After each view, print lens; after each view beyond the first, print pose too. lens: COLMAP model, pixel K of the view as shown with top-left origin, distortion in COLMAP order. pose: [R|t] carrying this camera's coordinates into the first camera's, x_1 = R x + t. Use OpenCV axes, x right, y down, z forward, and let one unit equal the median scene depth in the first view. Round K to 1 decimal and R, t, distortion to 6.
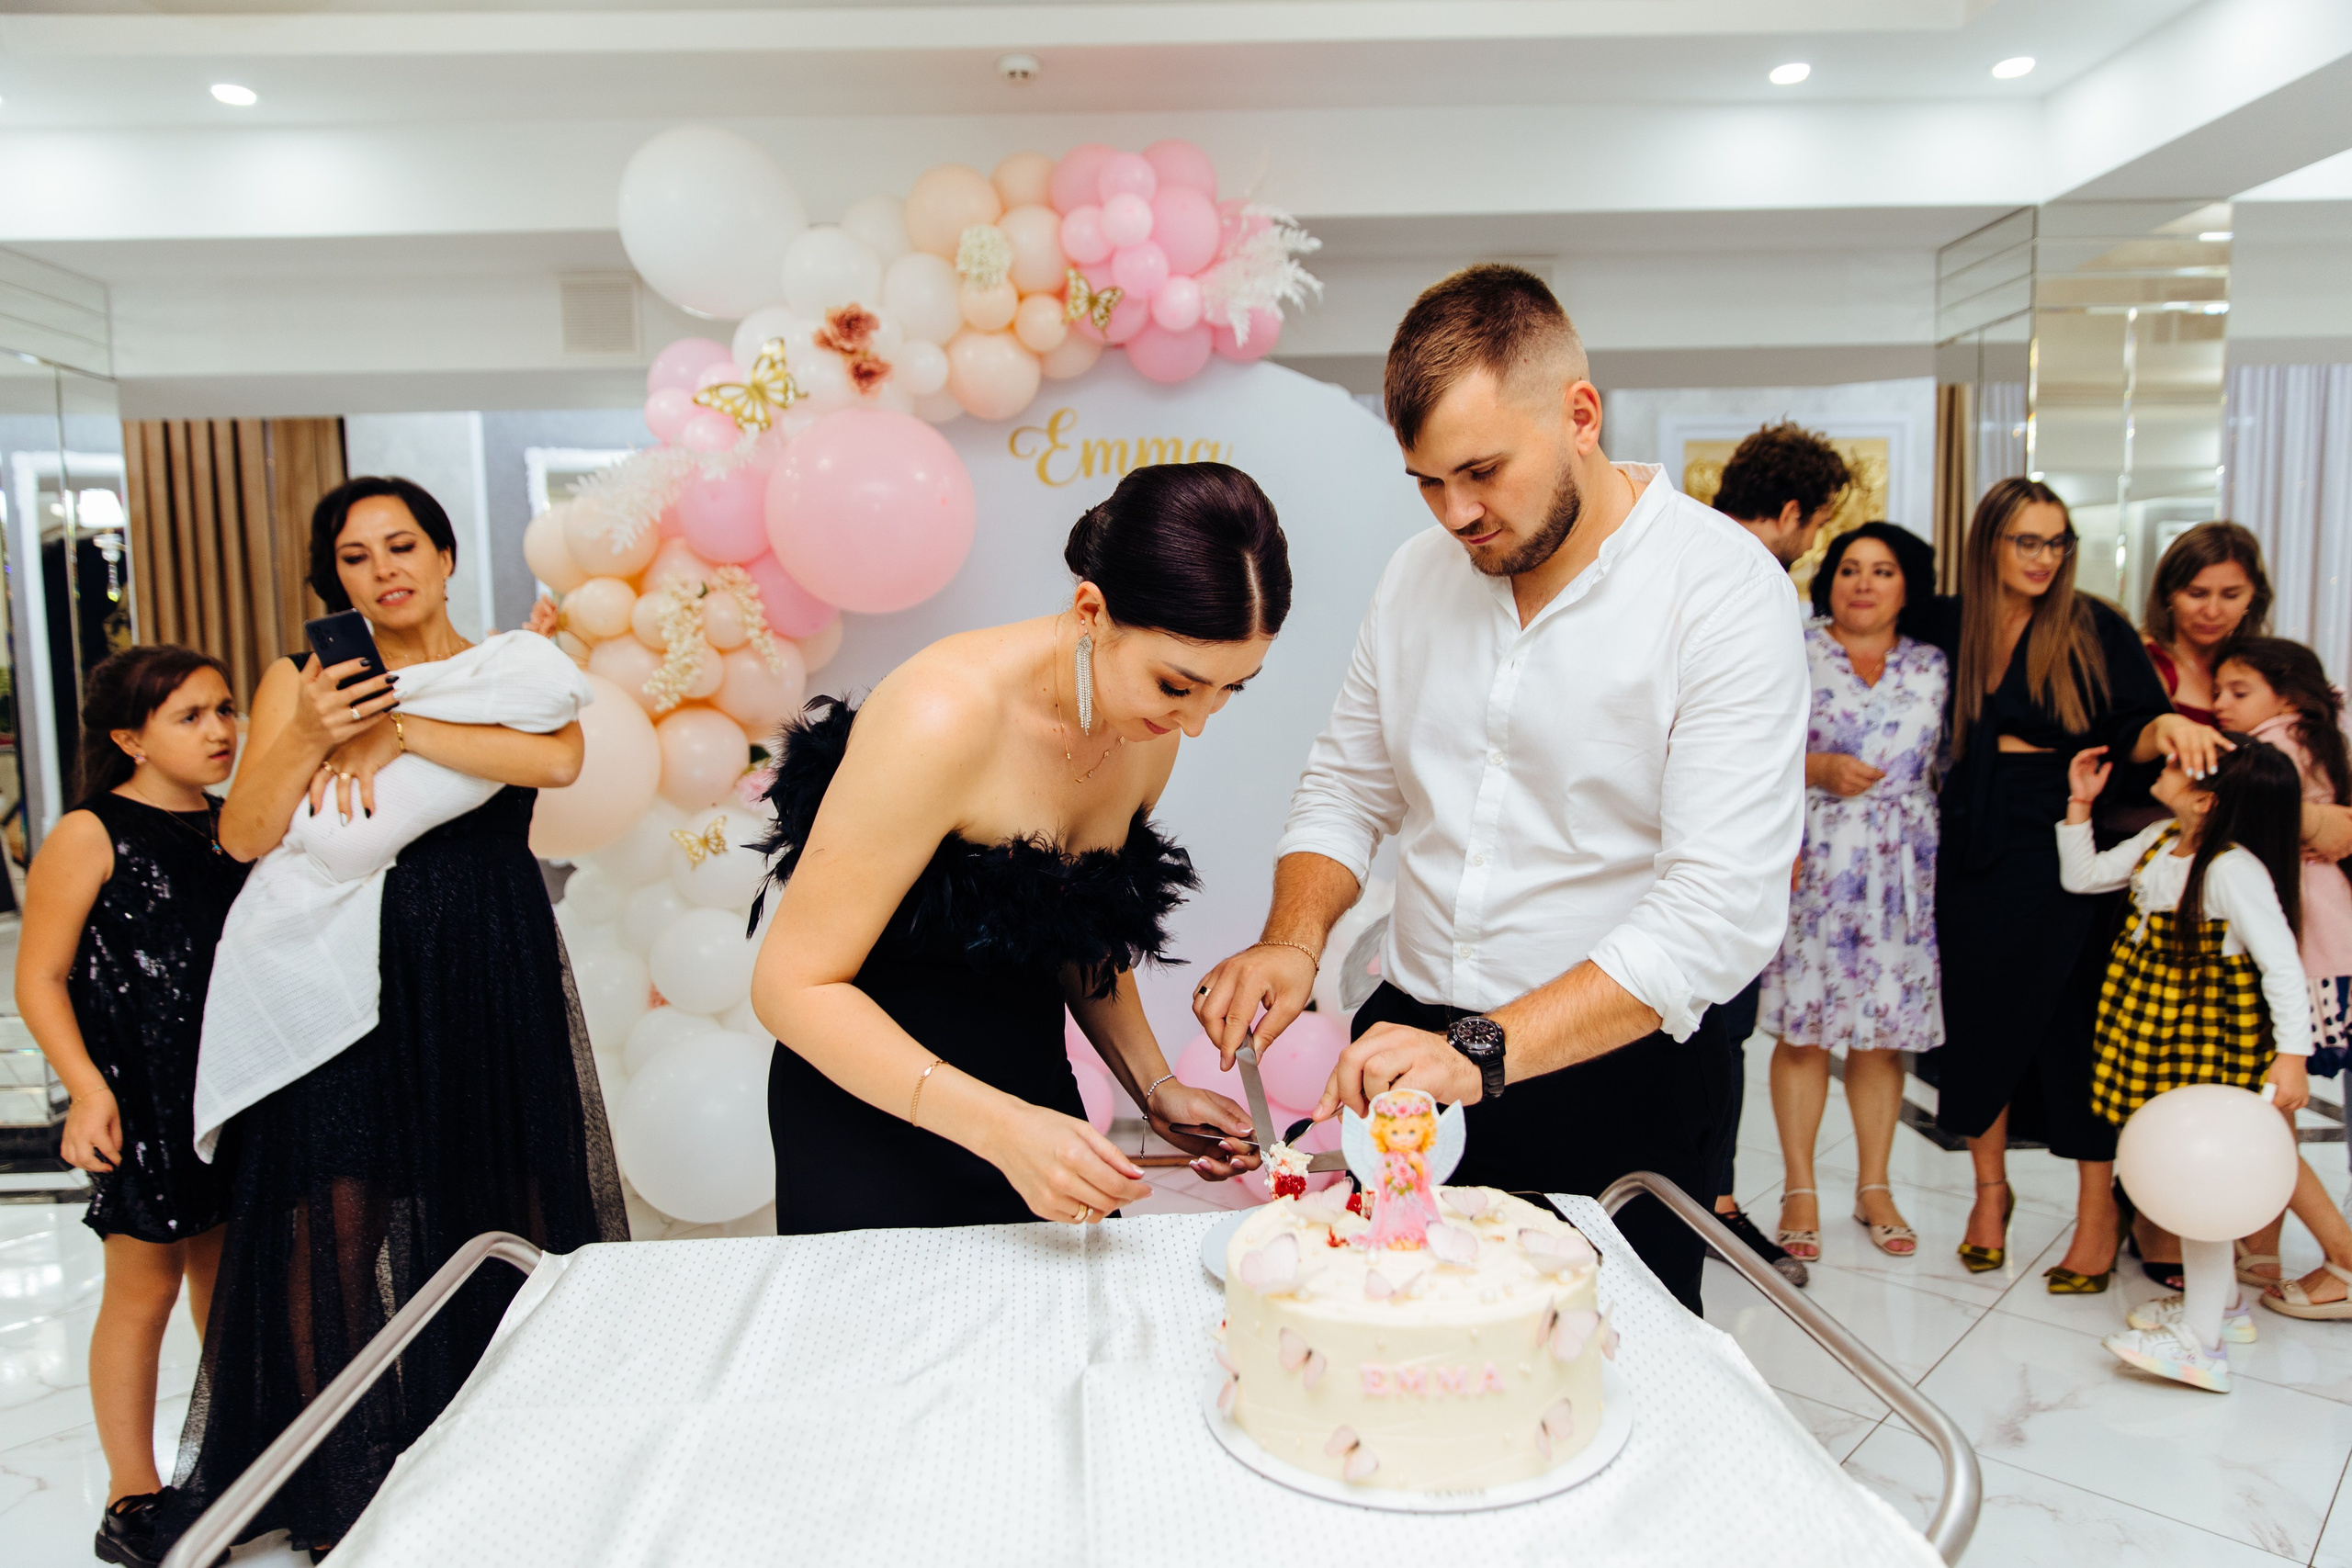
lens RADIAL K [[1583.4, 0, 1153.0], [0, 1583.4, 795.6], [0, 0, 1]] dist [-0.004711, 0.003281]
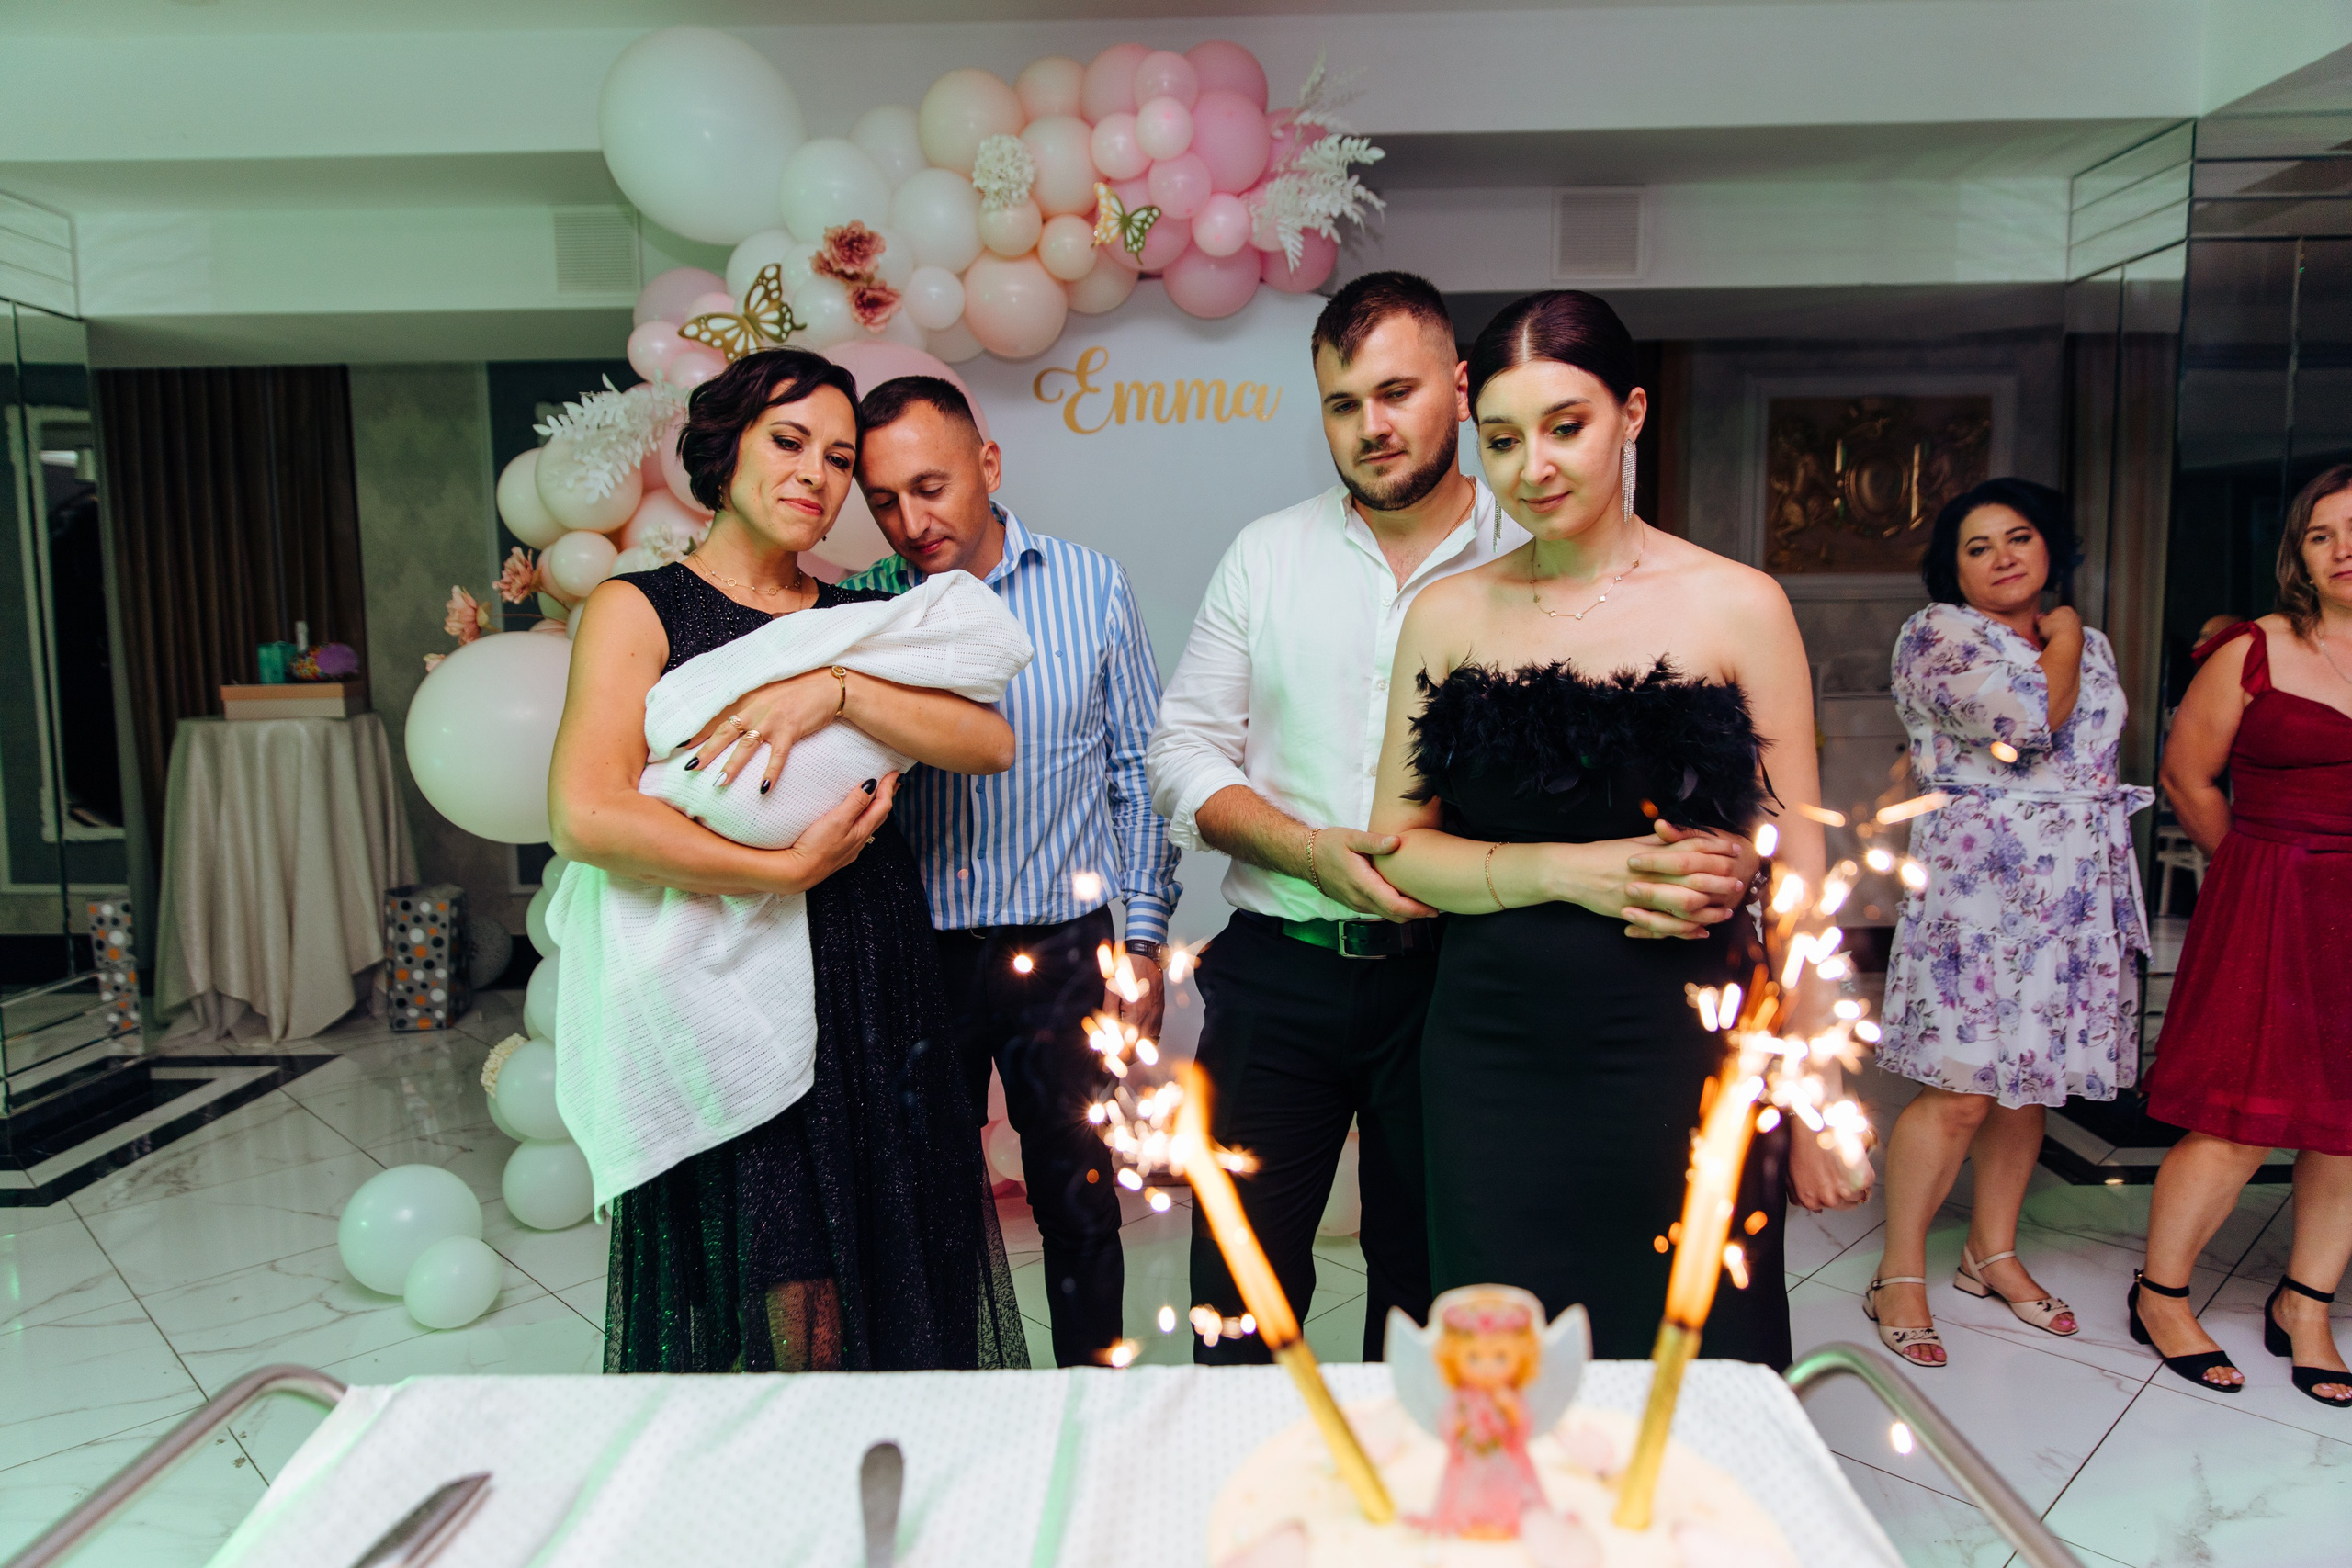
lens RADIAL K [[1557.4, 0, 1182.2], [0, 1557.4, 784.4], [0, 0, 1]] dist [-0.005083, 0.007644]
pose [[0.999706, 0.007281, -0.023125, 0.016004], [-0.007005, 0.999903, 0.011999, -0.007086], [0.023210, -0.011833, 0.999661, 0.123577]]
